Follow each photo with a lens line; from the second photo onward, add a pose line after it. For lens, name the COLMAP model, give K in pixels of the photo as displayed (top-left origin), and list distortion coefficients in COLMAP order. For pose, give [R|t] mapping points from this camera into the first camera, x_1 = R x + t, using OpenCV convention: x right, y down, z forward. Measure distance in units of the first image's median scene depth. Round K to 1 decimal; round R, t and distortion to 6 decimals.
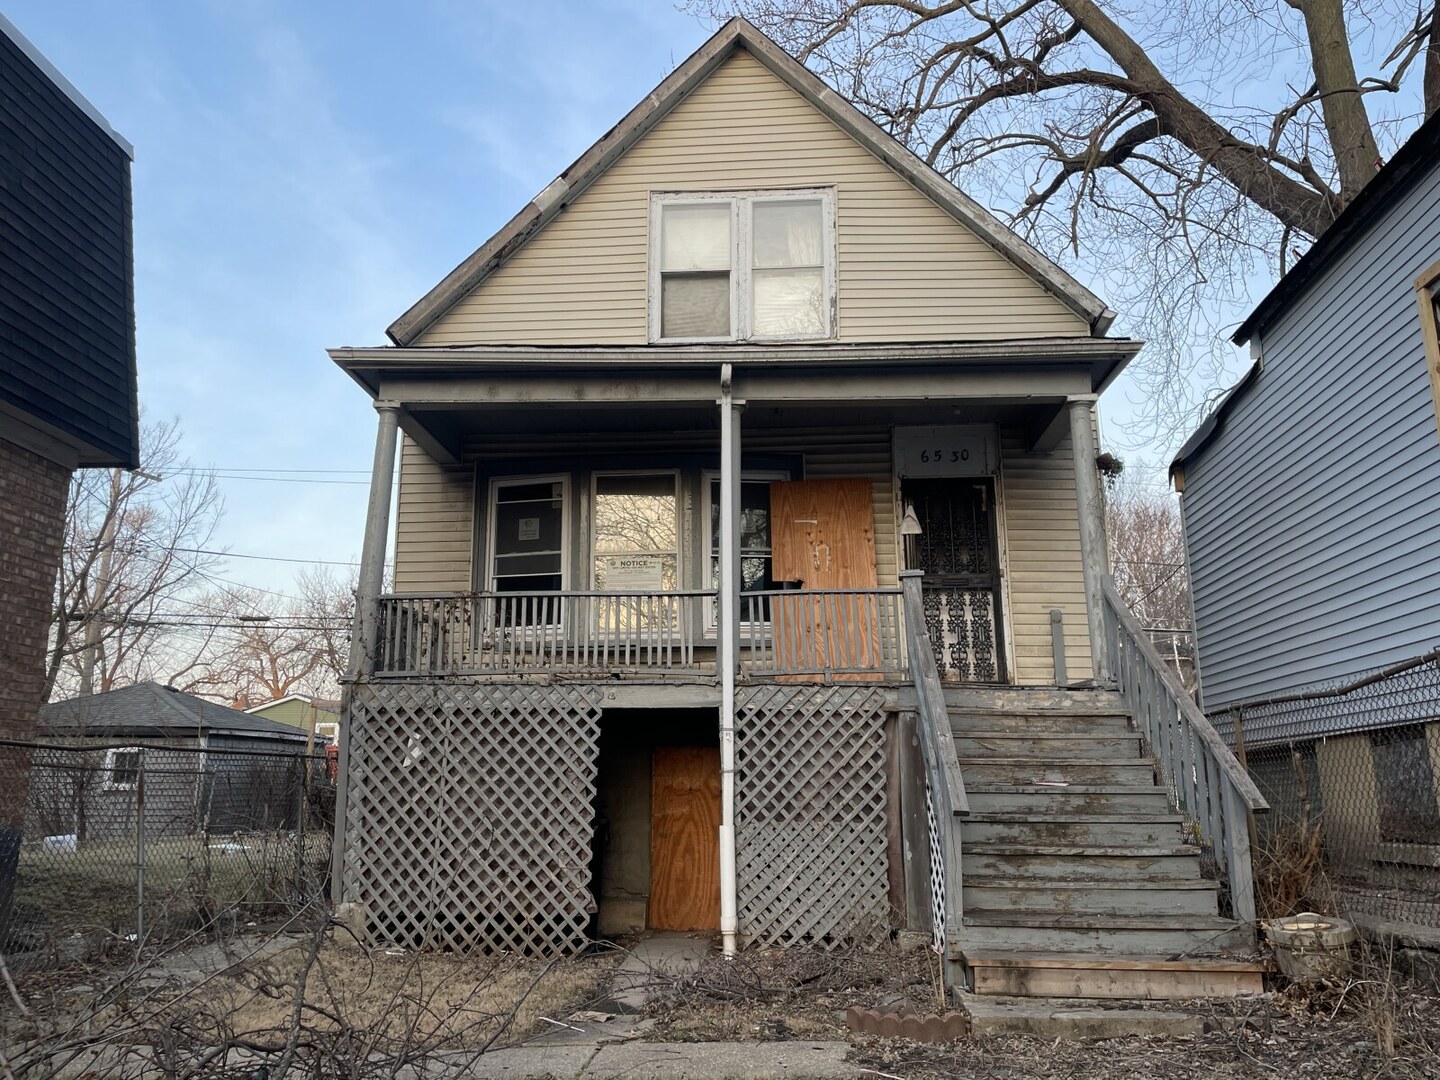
lens RADIAL K [[1138.2, 0, 726.1], [0, 1138.2, 516.6], [0, 0, 1]] dist [0.084391, -0.081254]
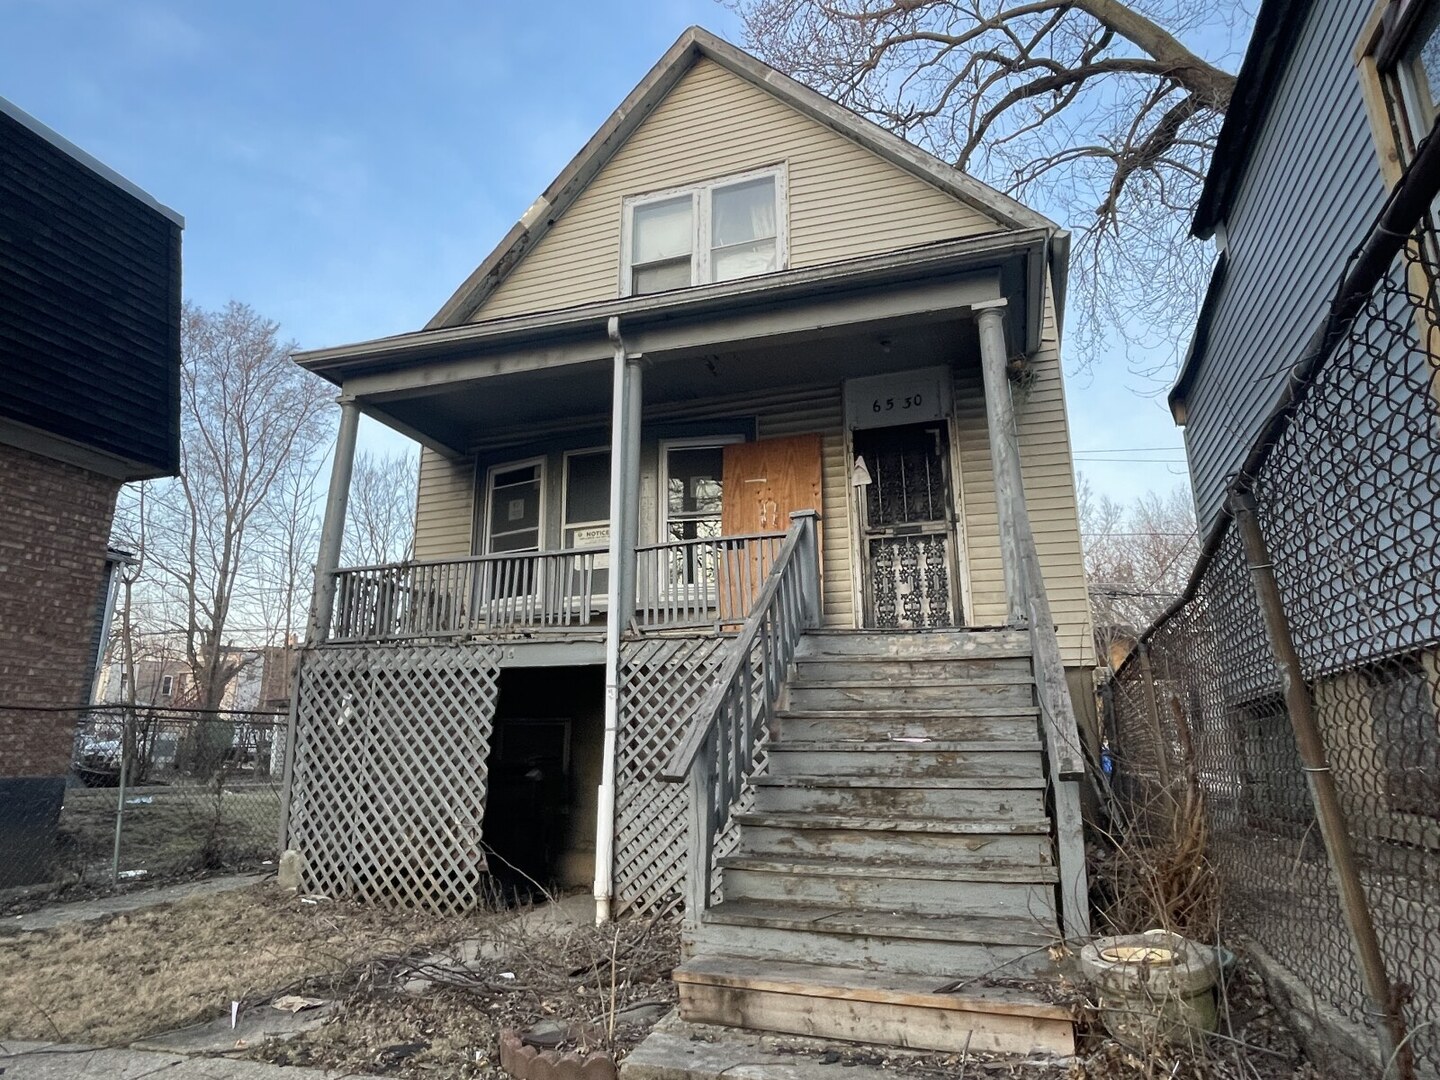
lens RADIAL K [[855.0, 0, 712.7], [0, 855.0, 528.6], [0, 0, 1]] dist [-0.002033, -0.001809]
pose [[0.964590, -0.066679, -0.255186, 0.274090], [0.063318, 0.997764, -0.021373, 0.073731], [0.256040, 0.004458, 0.966656, 0.319469]]
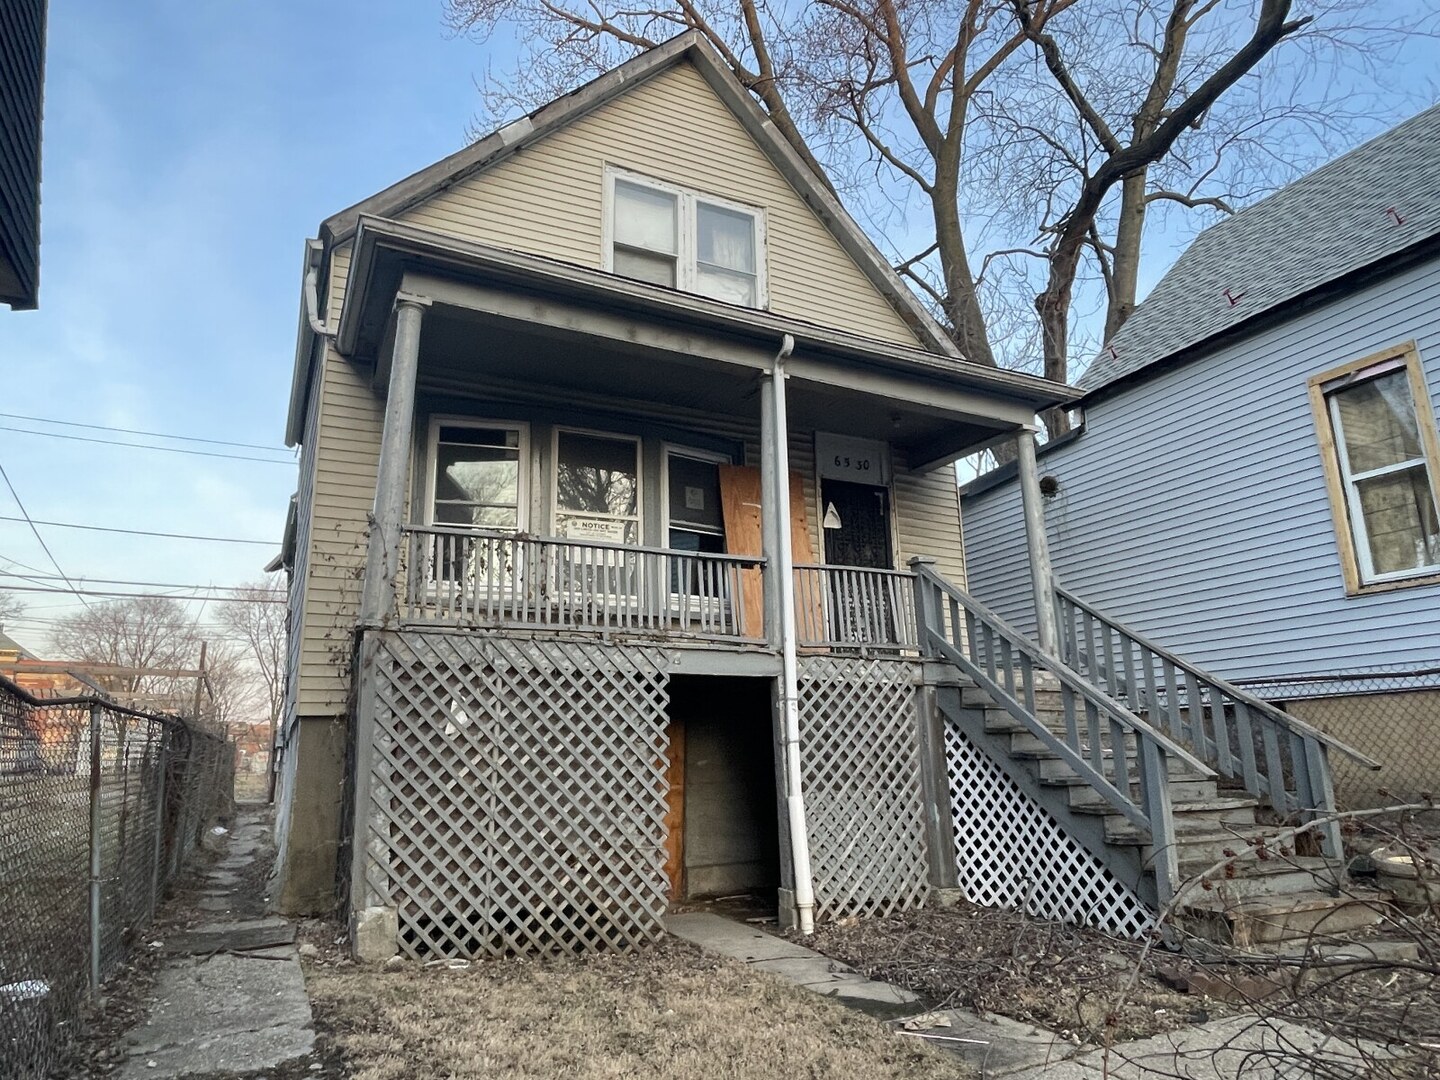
lens RADIAL K [[914.0, 0, 716.6], [0, 914.0, 523.6], [0, 0, 1]] dist [-0.004019, 0.009818]
pose [[0.866303, 0.115752, 0.485922, -0.449770], [-0.105186, 0.993241, -0.049076, 0.080670], [-0.488318, -0.008598, 0.872623, 0.341444]]
